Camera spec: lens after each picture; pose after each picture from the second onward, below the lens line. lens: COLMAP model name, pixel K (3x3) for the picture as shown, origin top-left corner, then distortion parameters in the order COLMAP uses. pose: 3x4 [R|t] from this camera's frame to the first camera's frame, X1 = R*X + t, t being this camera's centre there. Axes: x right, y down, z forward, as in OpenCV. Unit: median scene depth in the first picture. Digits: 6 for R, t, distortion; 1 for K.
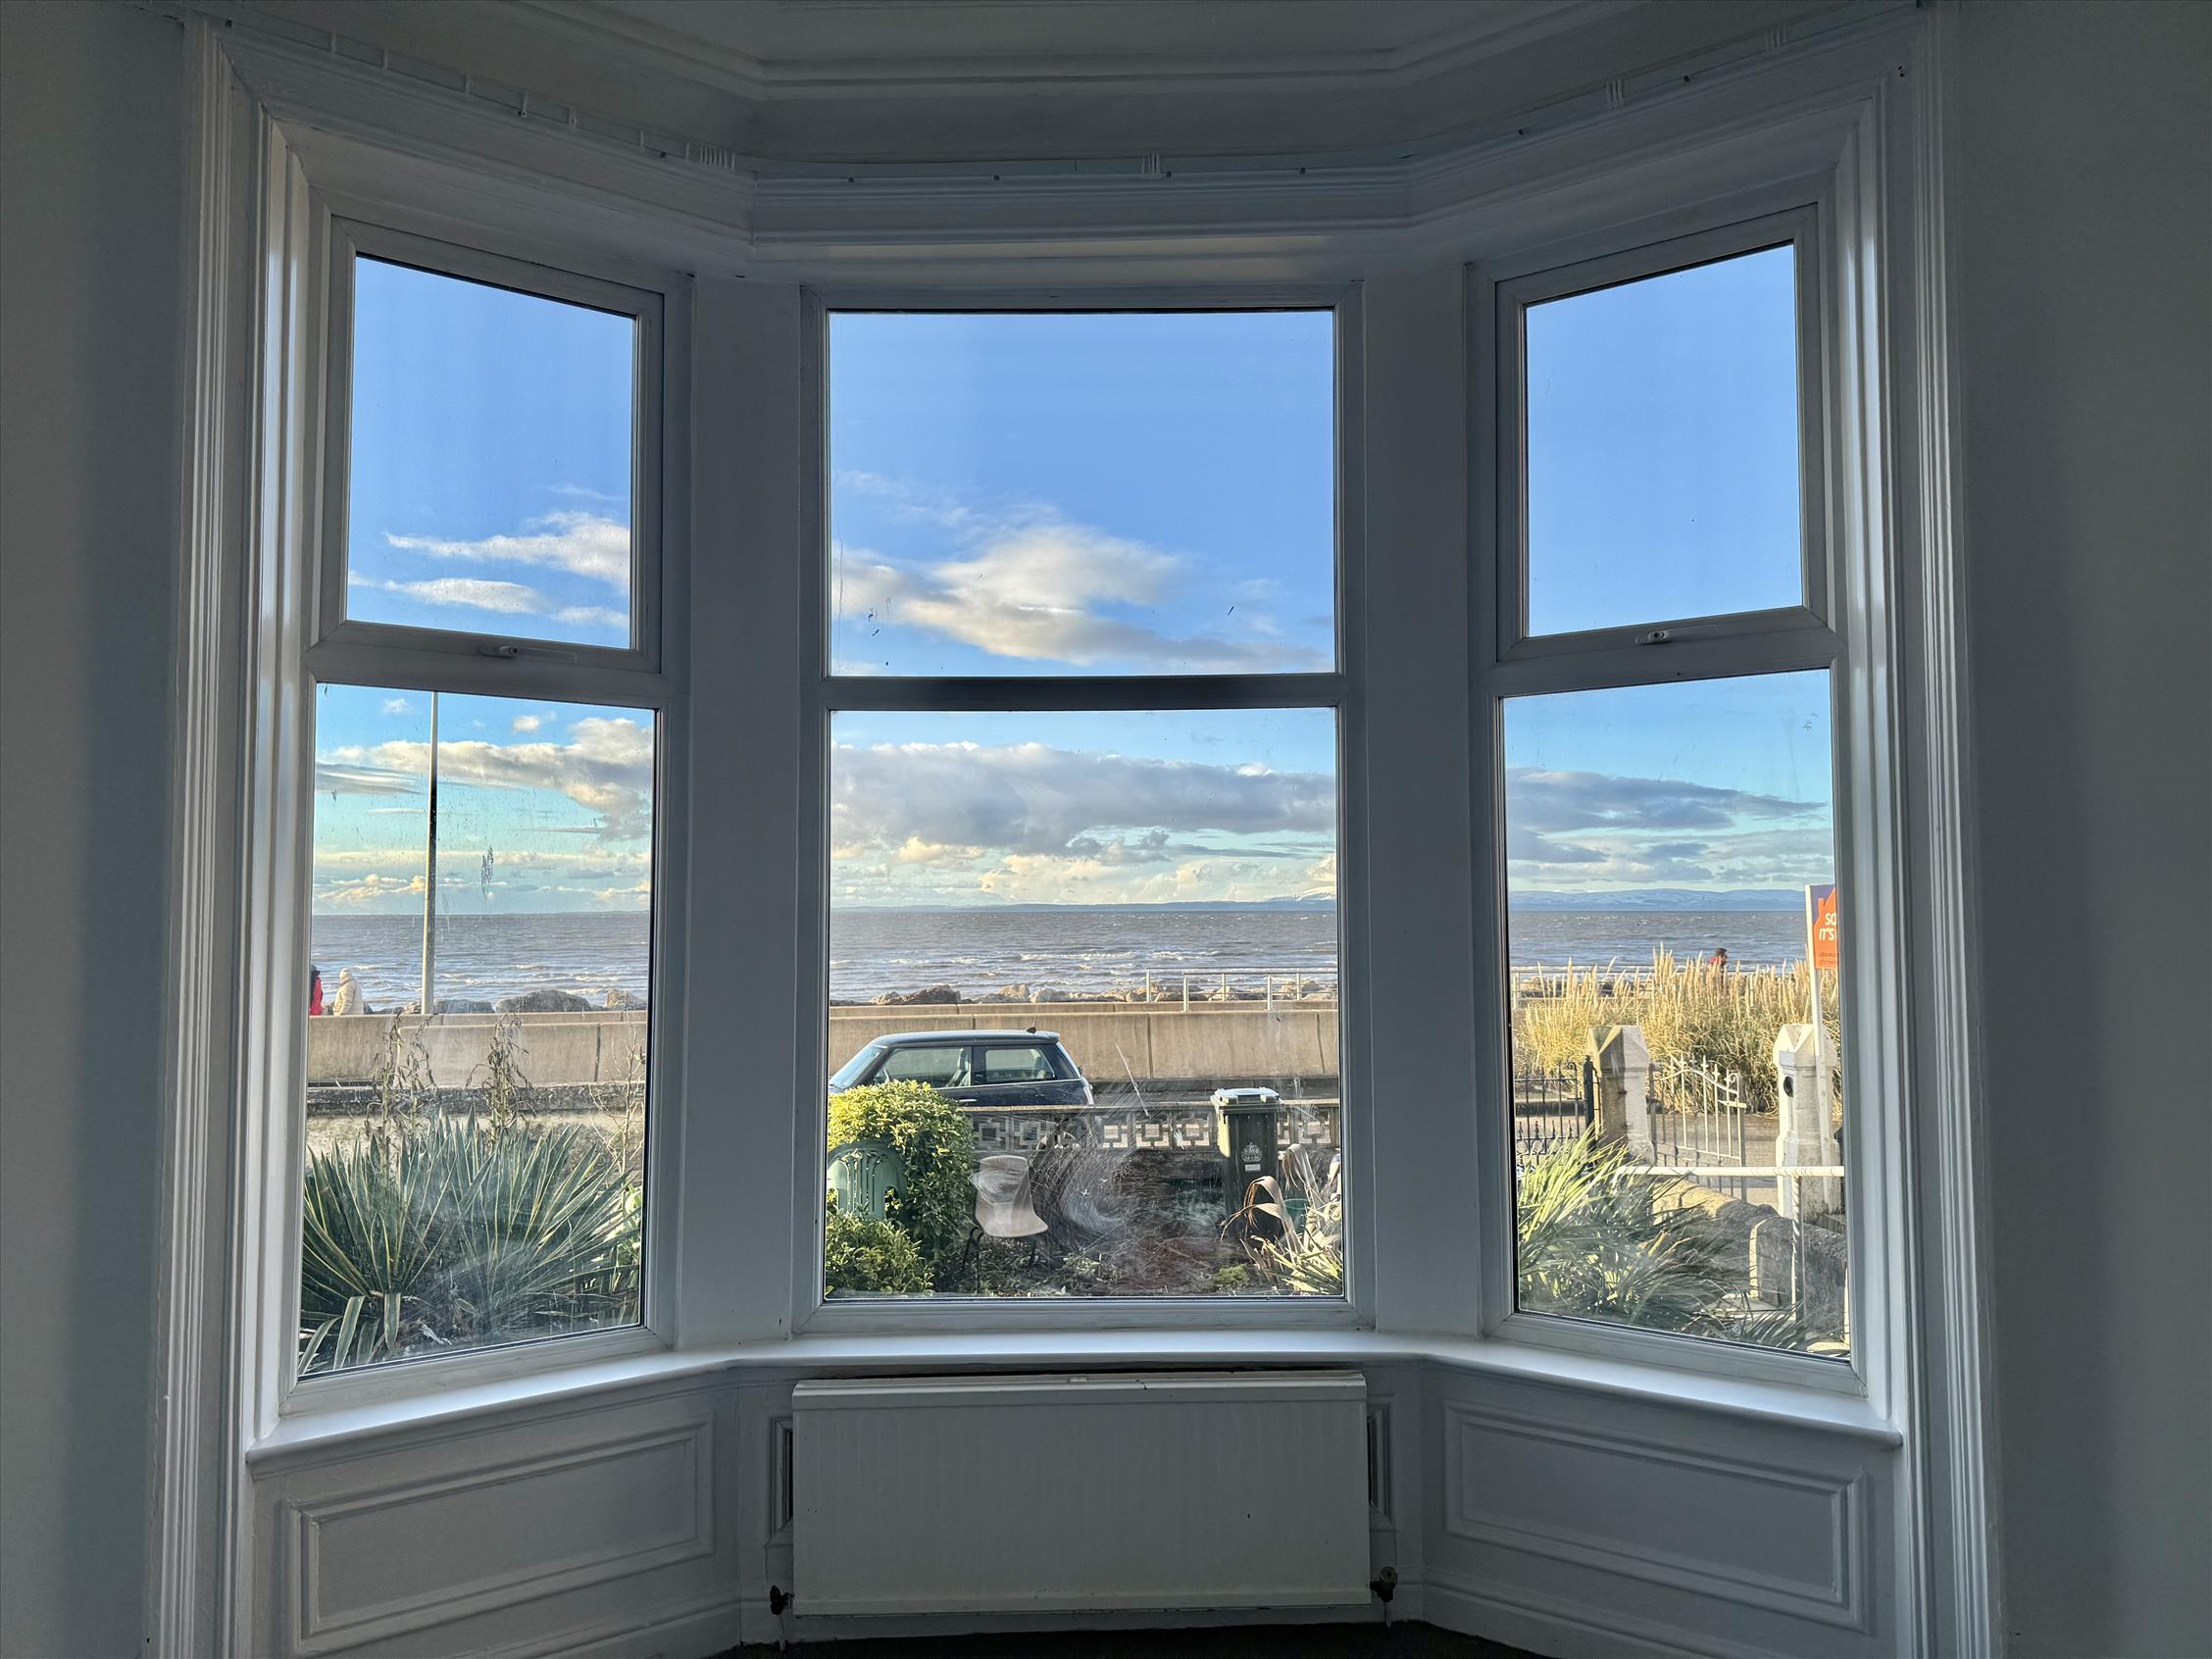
lens RADIAL K [[1562.1, 0, 1104.5], [0, 1562.1, 830.1], [0, 0, 1]] dist [0.005576, 0.002229]
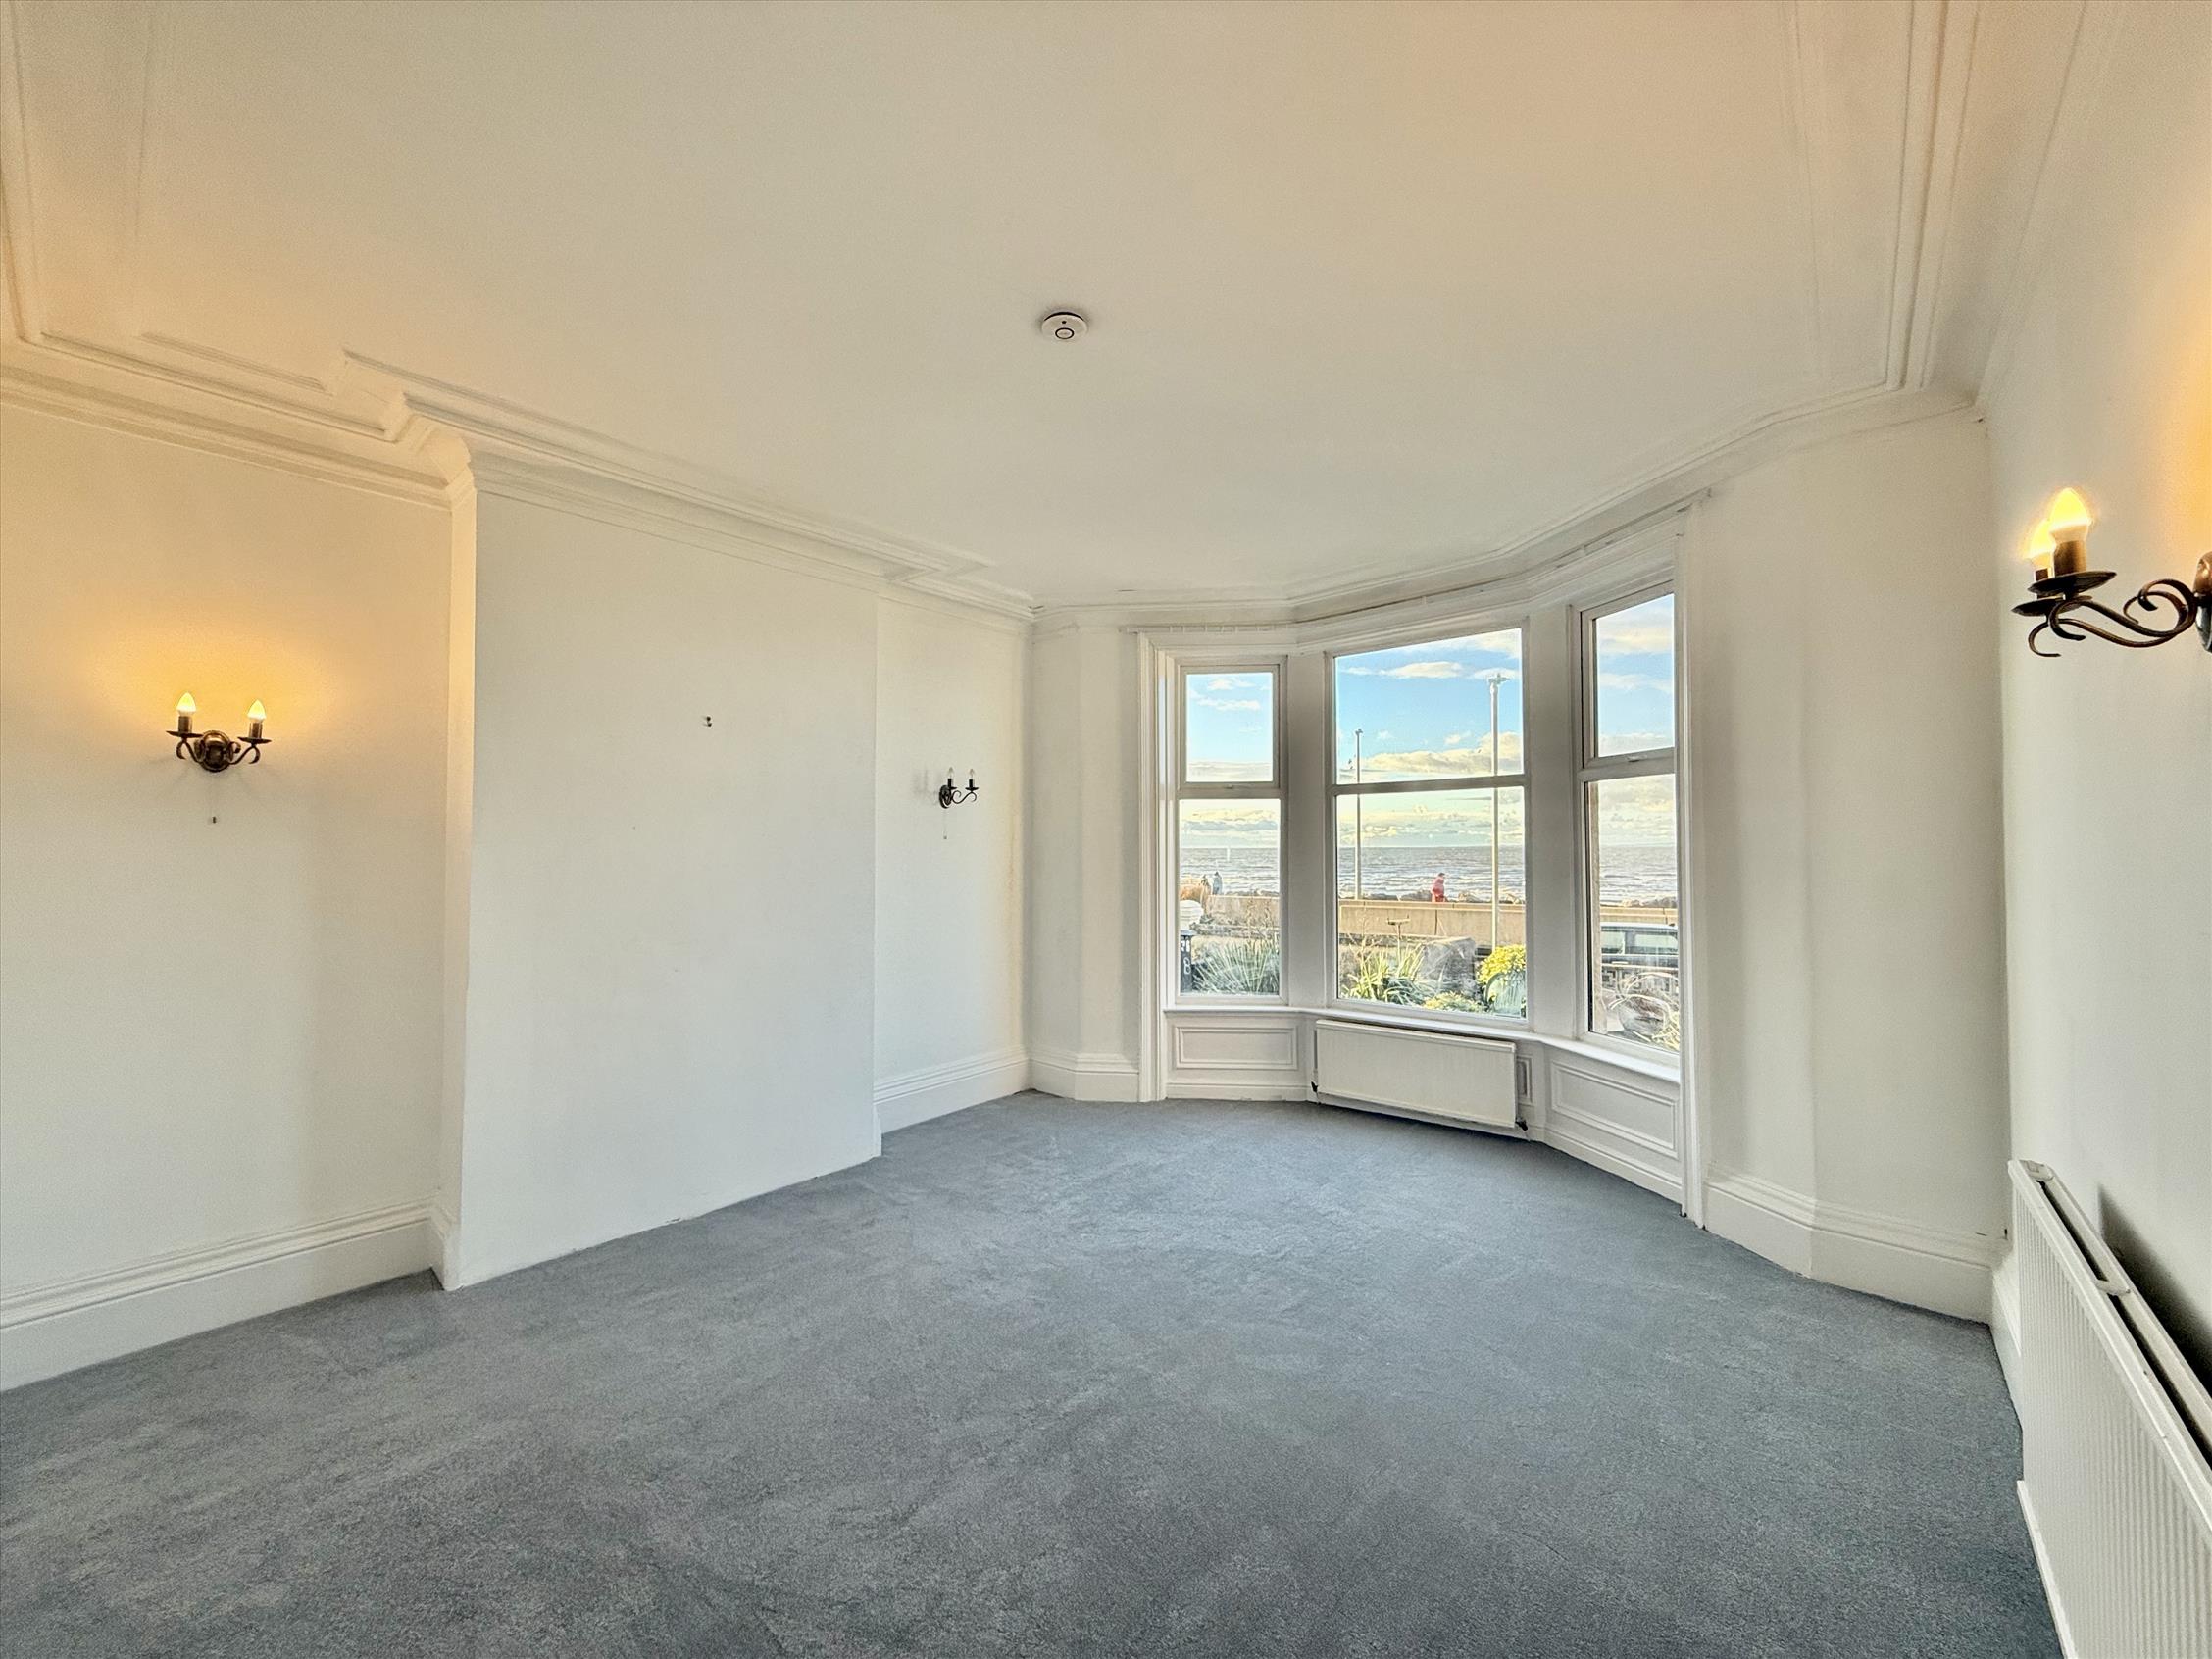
lens RADIAL K [[882.0, 0, 1105.5], [0, 882.0, 828.5], [0, 0, 1]] dist [-0.001762, -0.000602]
pose [[0.752899, -0.010979, -0.658045, 0.615092], [0.031678, 0.999307, 0.019571, -0.065721], [0.657373, -0.035580, 0.752725, -0.551067]]
